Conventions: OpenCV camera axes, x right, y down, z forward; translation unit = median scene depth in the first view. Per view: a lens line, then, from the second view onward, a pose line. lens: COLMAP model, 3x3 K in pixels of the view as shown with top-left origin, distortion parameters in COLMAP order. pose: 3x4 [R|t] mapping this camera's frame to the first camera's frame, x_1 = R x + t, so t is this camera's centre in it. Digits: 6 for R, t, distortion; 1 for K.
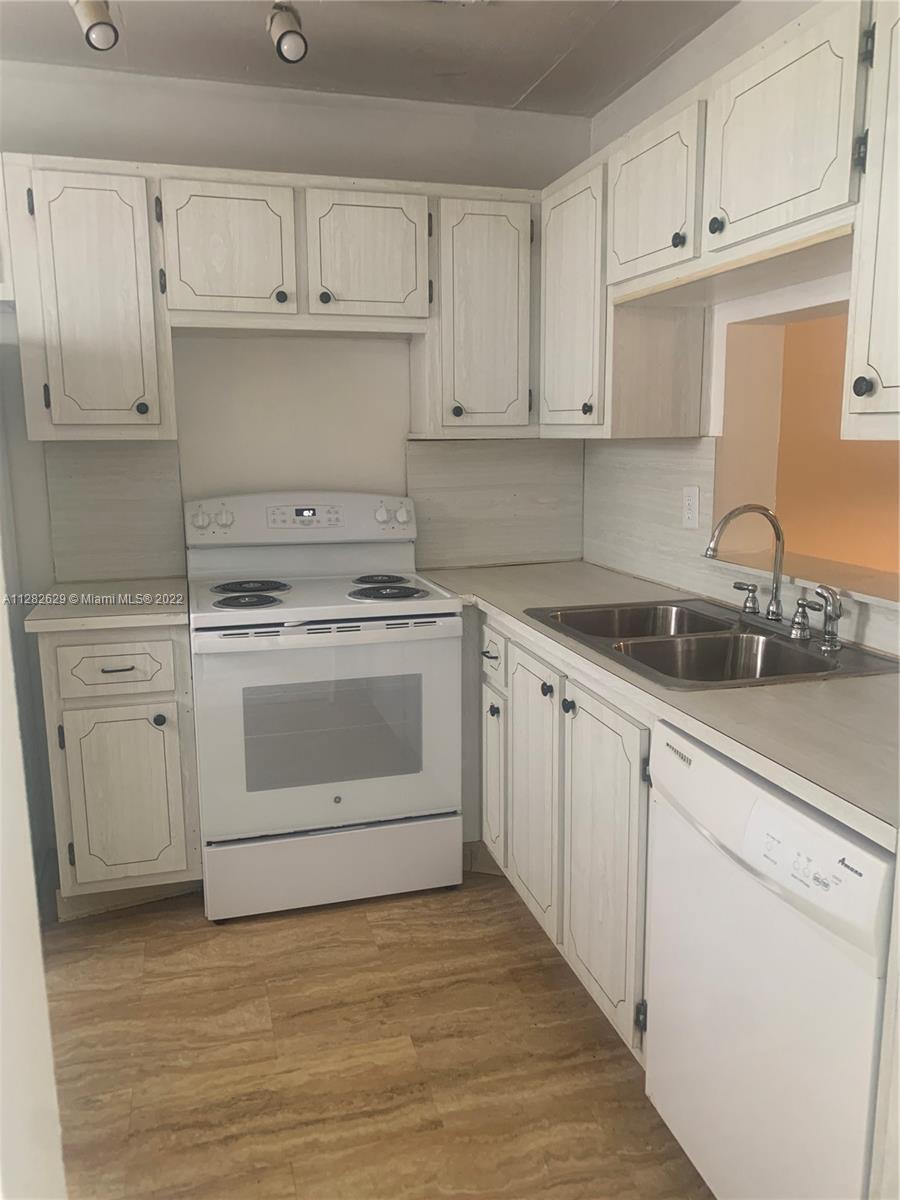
lens RADIAL K [[917.0, 0, 454.9], [0, 917.0, 612.0], [0, 0, 1]] dist [0.003188, 0.000173]
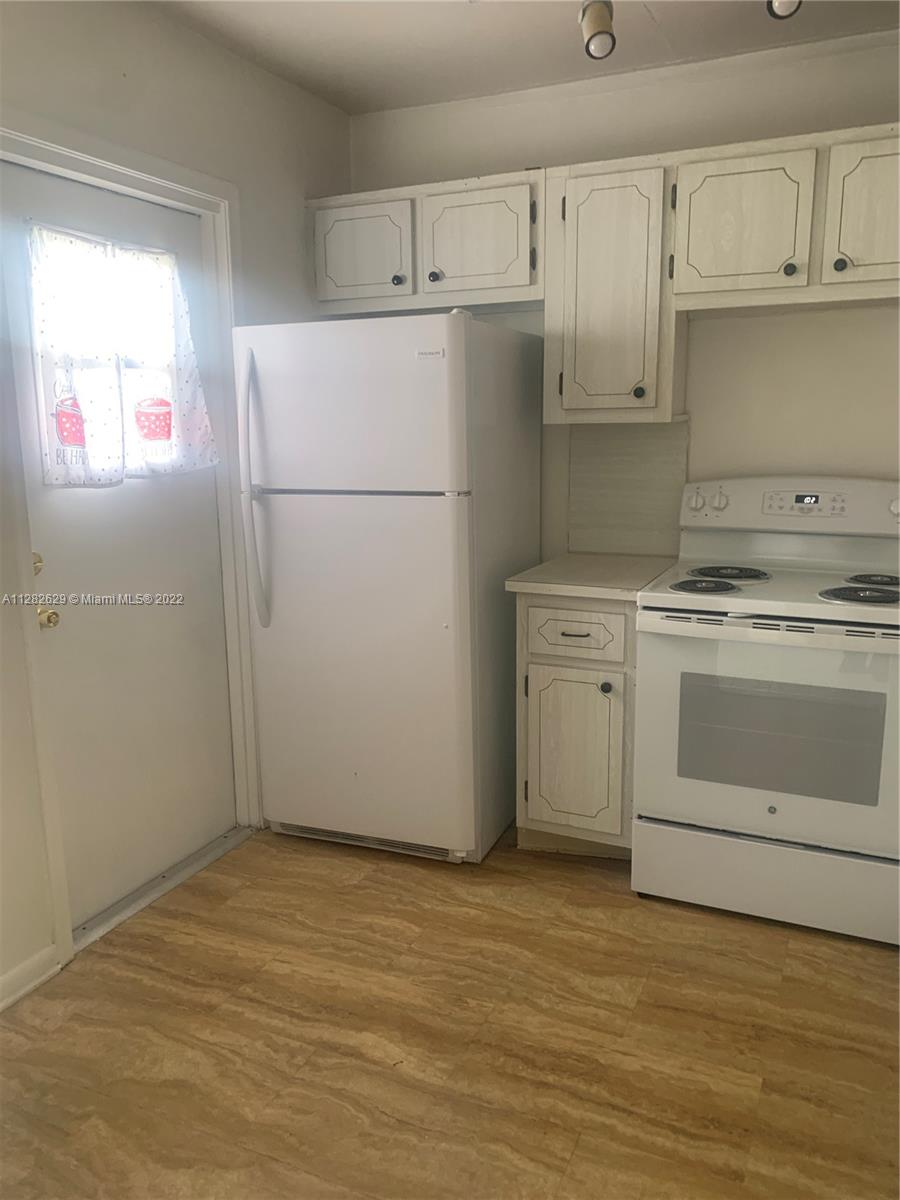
lens RADIAL K [[917.7, 0, 450.0], [0, 917.7, 600.0], [0, 0, 1]] dist [0.006306, -0.002053]
pose [[0.756534, 0.123981, -0.642095, 0.214346], [-0.116929, 0.991687, 0.053714, -0.019300], [0.643416, 0.034443, 0.764741, 0.075142]]
